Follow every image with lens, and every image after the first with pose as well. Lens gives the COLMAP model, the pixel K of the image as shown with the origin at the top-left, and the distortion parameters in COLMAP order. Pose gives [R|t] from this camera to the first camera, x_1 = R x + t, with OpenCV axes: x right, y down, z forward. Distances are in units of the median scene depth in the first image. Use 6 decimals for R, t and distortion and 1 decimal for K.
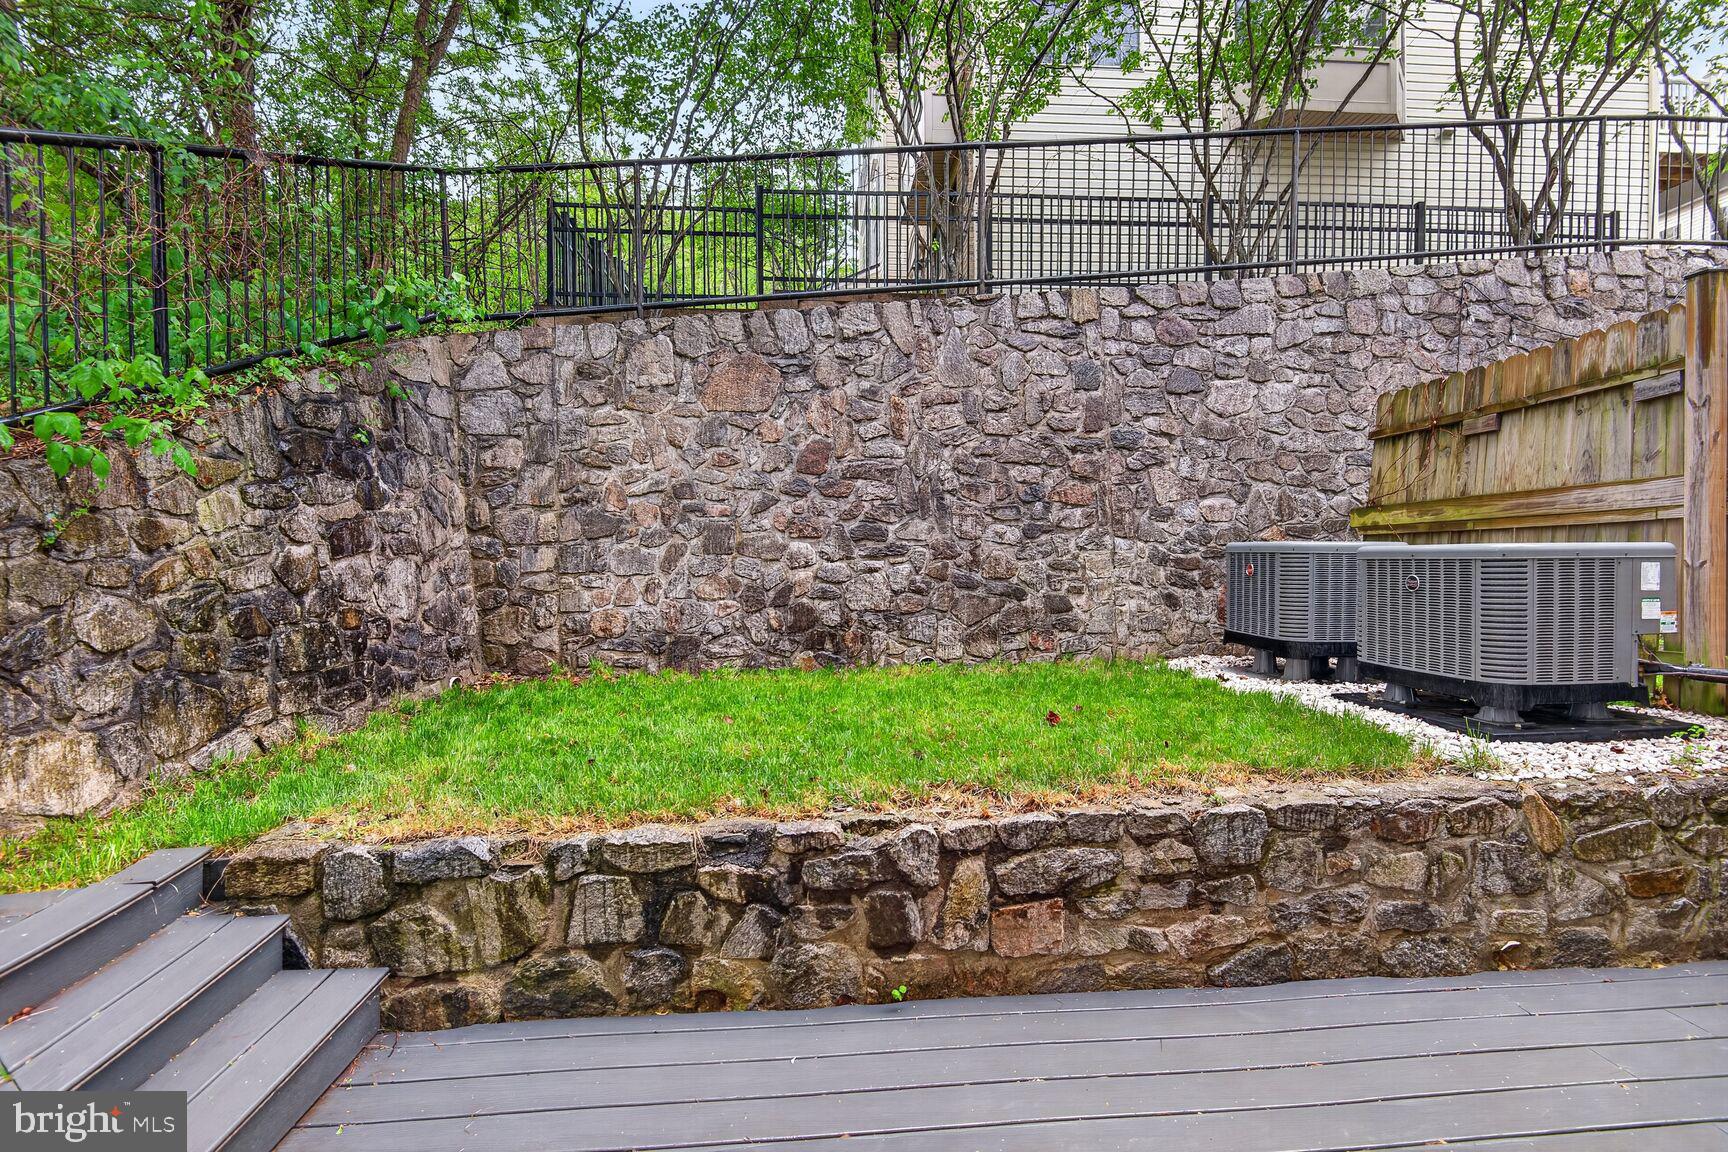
lens RADIAL K [[819.9, 0, 855.2], [0, 819.9, 571.1], [0, 0, 1]] dist [0.000546, -0.003724]
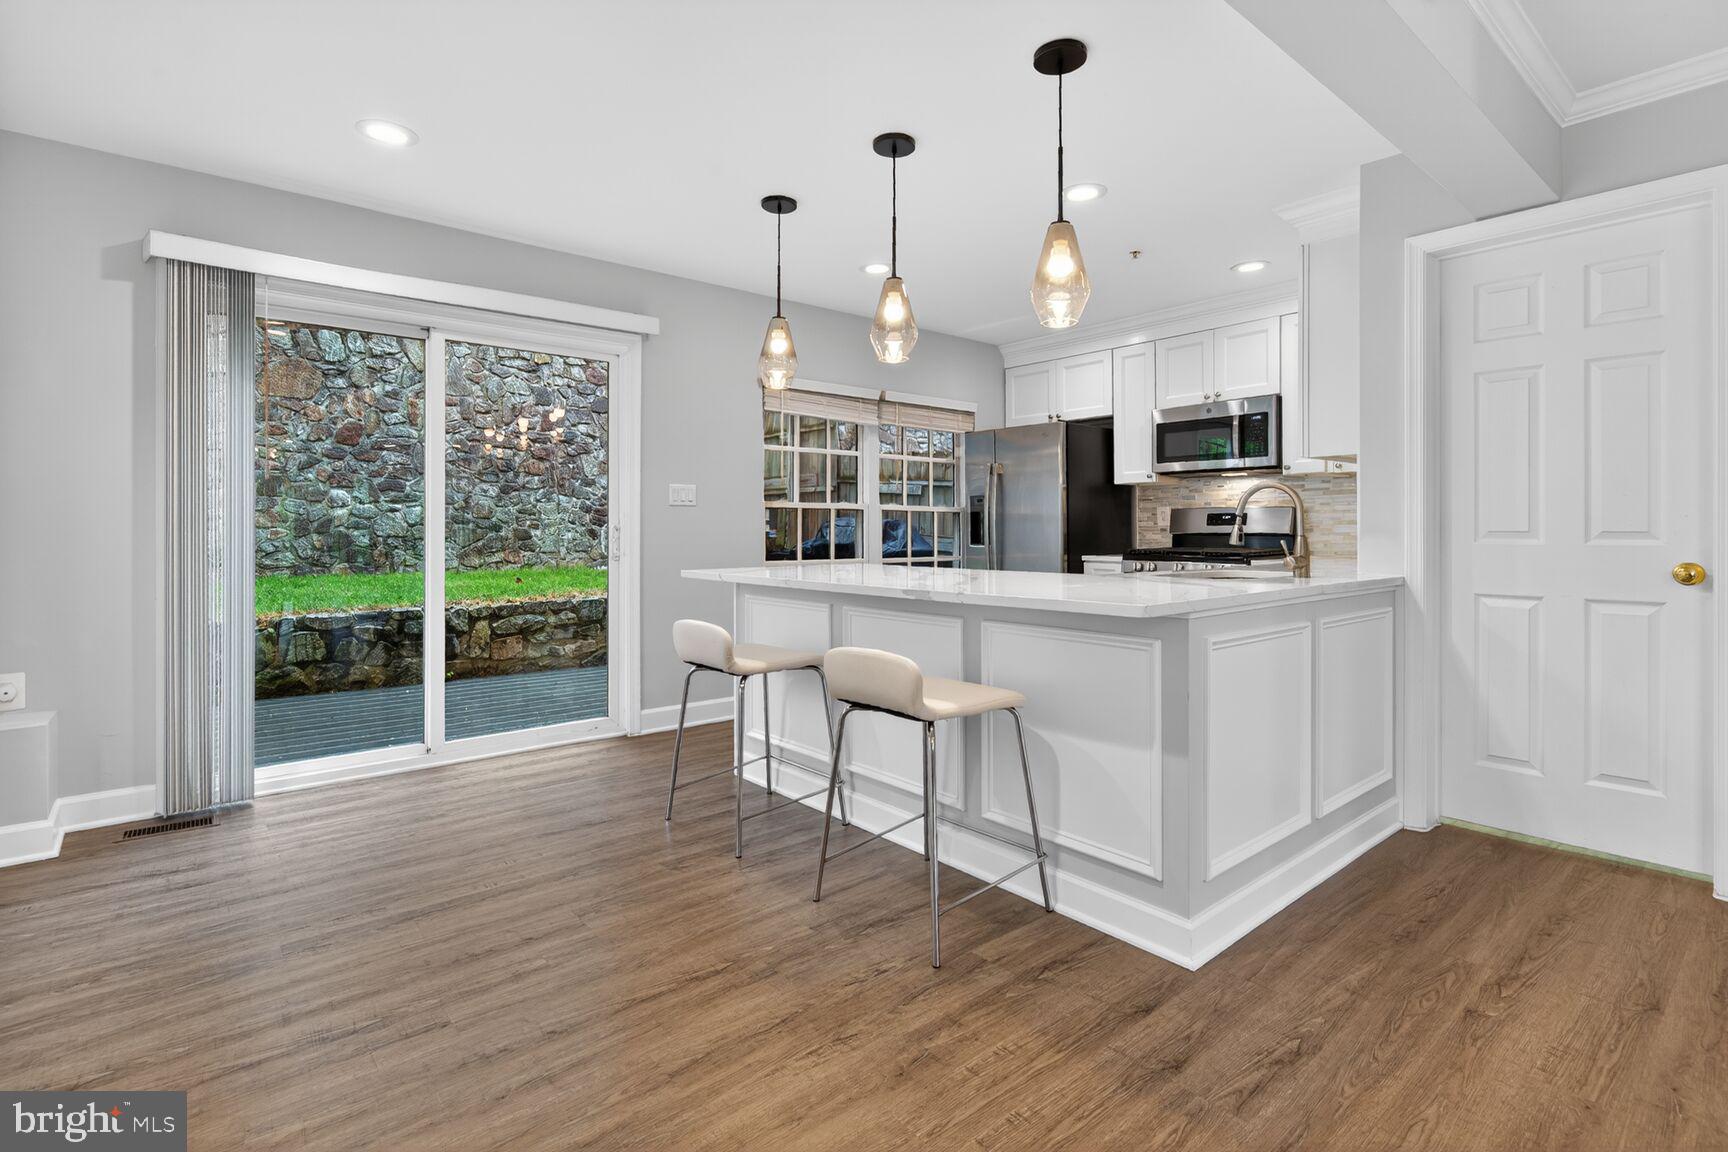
lens RADIAL K [[819.9, 0, 888.0], [0, 819.9, 529.7], [0, 0, 1]] dist [0.000546, -0.003724]
pose [[0.791642, 0.012147, 0.610865, -0.188175], [-0.007092, 0.999918, -0.010693, 0.046119], [-0.610944, 0.004133, 0.791663, -0.795805]]
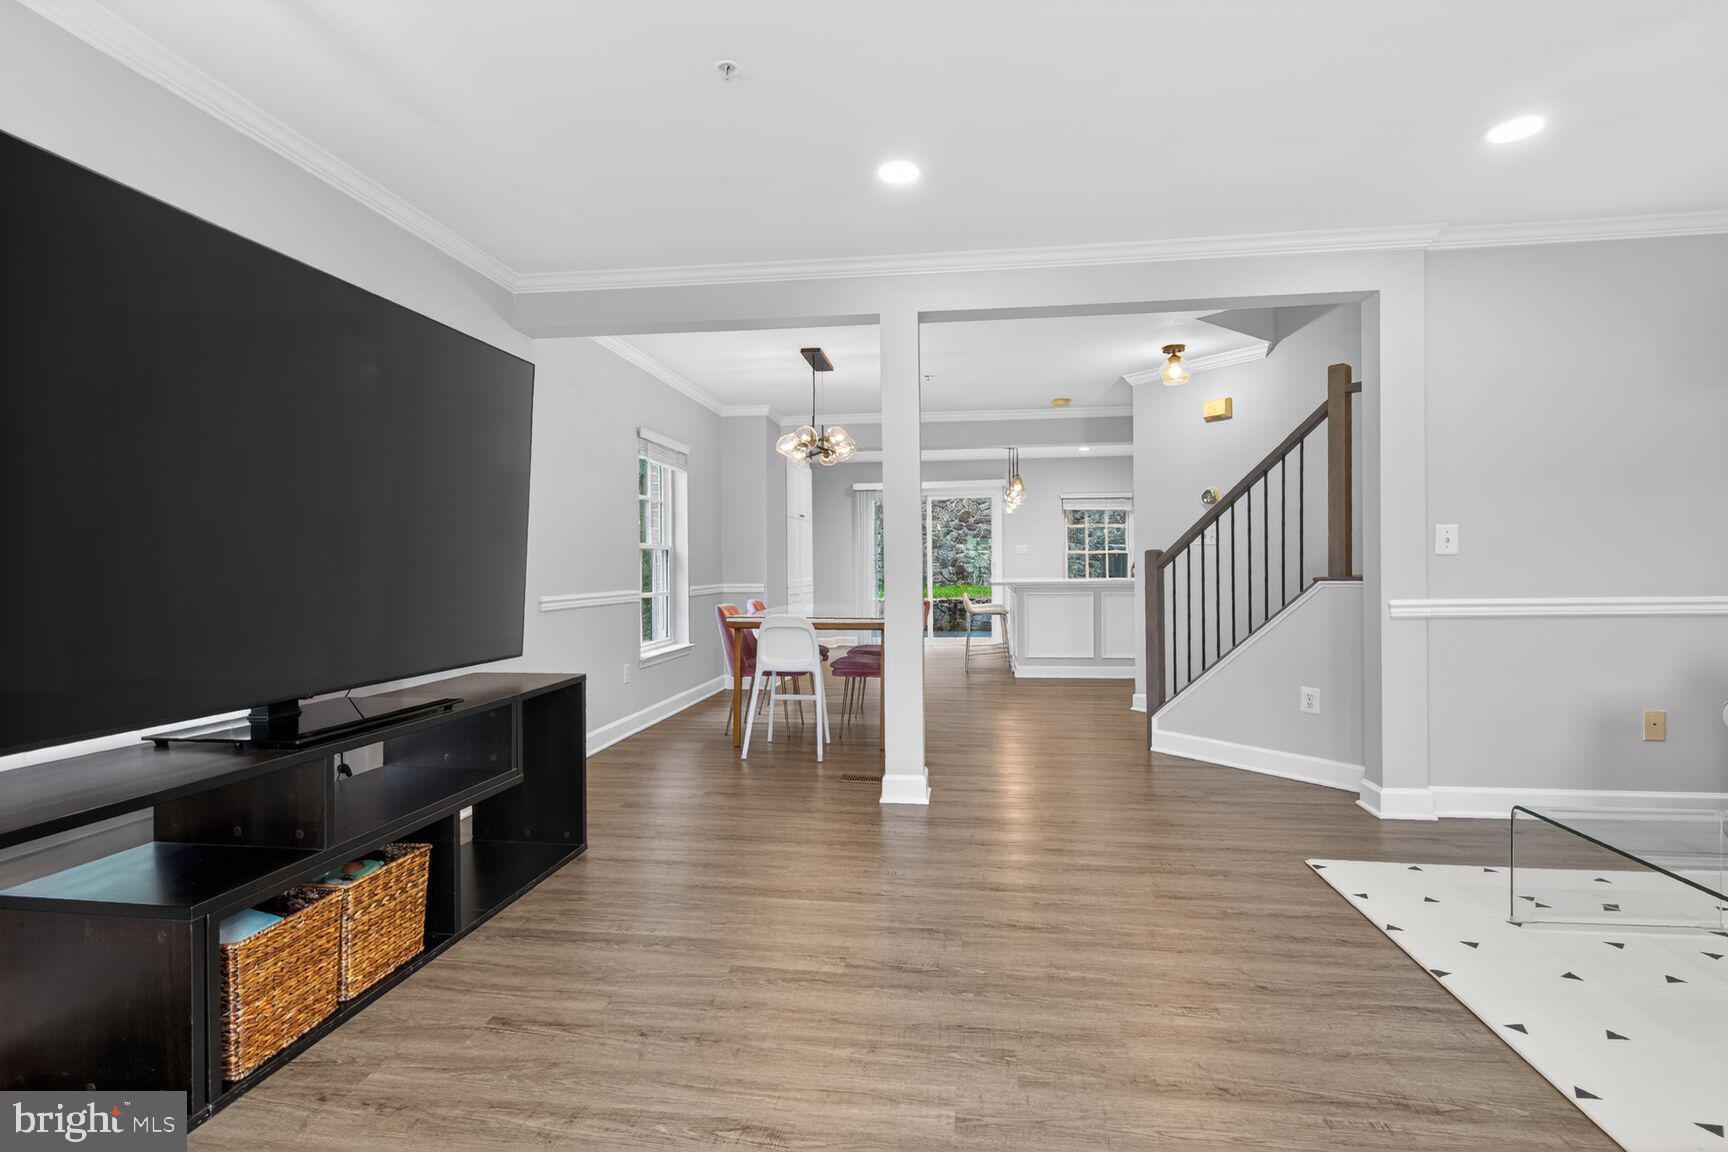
lens RADIAL K [[819.9, 0, 870.0], [0, 819.9, 561.7], [0, 0, 1]] dist [0.000546, -0.003724]
pose [[0.981655, 0.002186, -0.190656, 0.187797], [-0.003004, 0.999987, -0.004000, 0.041386], [0.190645, 0.004499, 0.981649, -2.071213]]
